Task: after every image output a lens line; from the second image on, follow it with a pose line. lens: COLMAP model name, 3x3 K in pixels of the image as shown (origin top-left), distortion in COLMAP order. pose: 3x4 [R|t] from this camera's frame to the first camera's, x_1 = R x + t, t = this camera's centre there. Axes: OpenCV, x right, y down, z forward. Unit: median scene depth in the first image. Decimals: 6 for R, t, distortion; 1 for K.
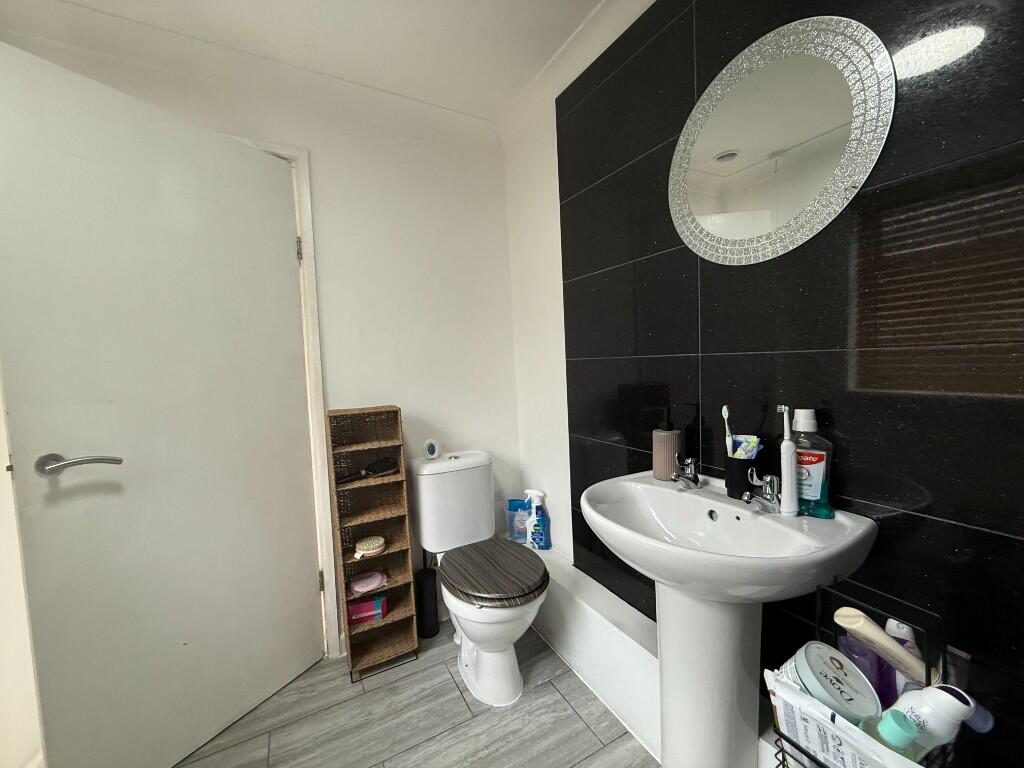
lens RADIAL K [[408.4, 0, 511.2], [0, 408.4, 383.5], [0, 0, 1]] dist [0.001385, -0.000004]
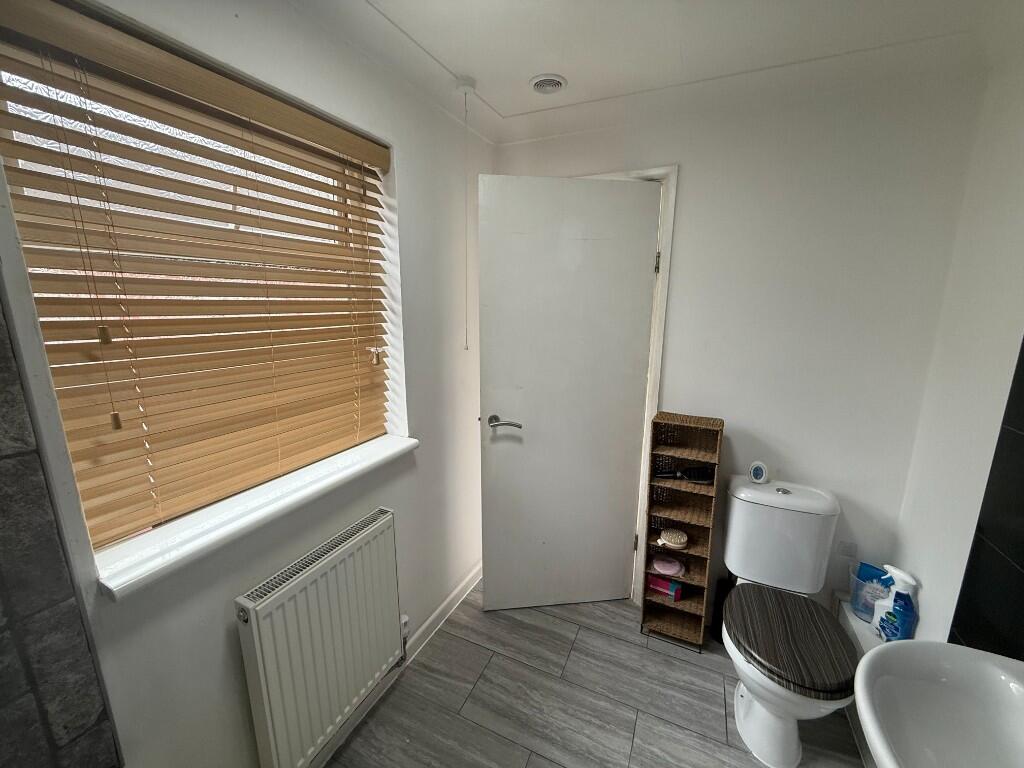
lens RADIAL K [[408.4, 0, 511.2], [0, 408.4, 383.5], [0, 0, 1]] dist [0.001385, -0.000004]
pose [[0.597943, 0.205196, -0.774828, 0.167958], [-0.074833, 0.976745, 0.200920, -0.207304], [0.798038, -0.062156, 0.599393, 0.003585]]
